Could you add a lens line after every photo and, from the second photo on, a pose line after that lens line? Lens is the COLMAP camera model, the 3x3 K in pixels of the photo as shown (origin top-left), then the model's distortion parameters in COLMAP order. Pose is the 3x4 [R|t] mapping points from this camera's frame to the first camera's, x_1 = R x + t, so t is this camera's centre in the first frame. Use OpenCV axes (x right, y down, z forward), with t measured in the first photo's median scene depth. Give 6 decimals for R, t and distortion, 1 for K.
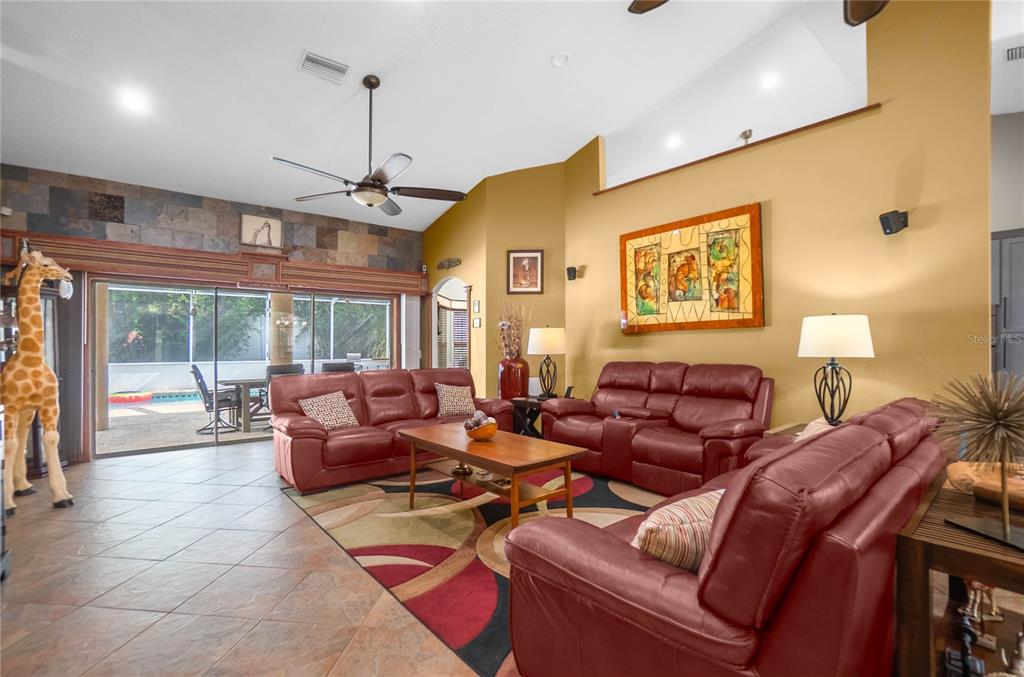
lens RADIAL K [[465.6, 0, 512.0], [0, 465.6, 346.7], [0, 0, 1]] dist [-0.002762, 0.000424]
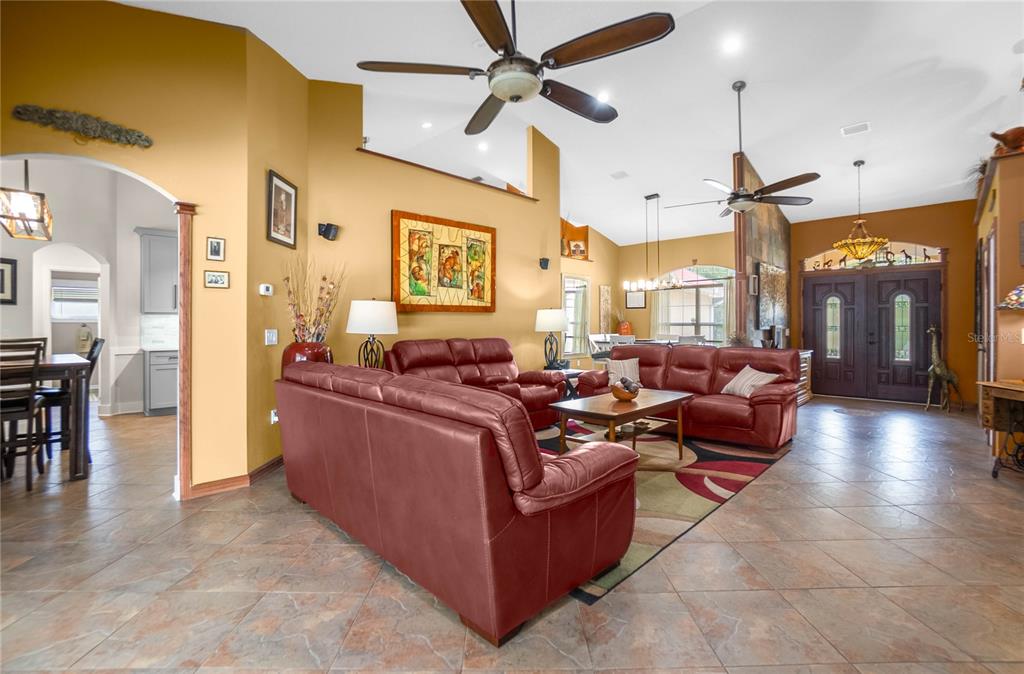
lens RADIAL K [[465.6, 0, 537.2], [0, 465.6, 317.2], [0, 0, 1]] dist [-0.002762, 0.000424]
pose [[-0.105061, 0.013941, 0.994368, -0.827943], [-0.006166, 0.999873, -0.014670, -0.005566], [-0.994447, -0.007673, -0.104962, 0.887128]]
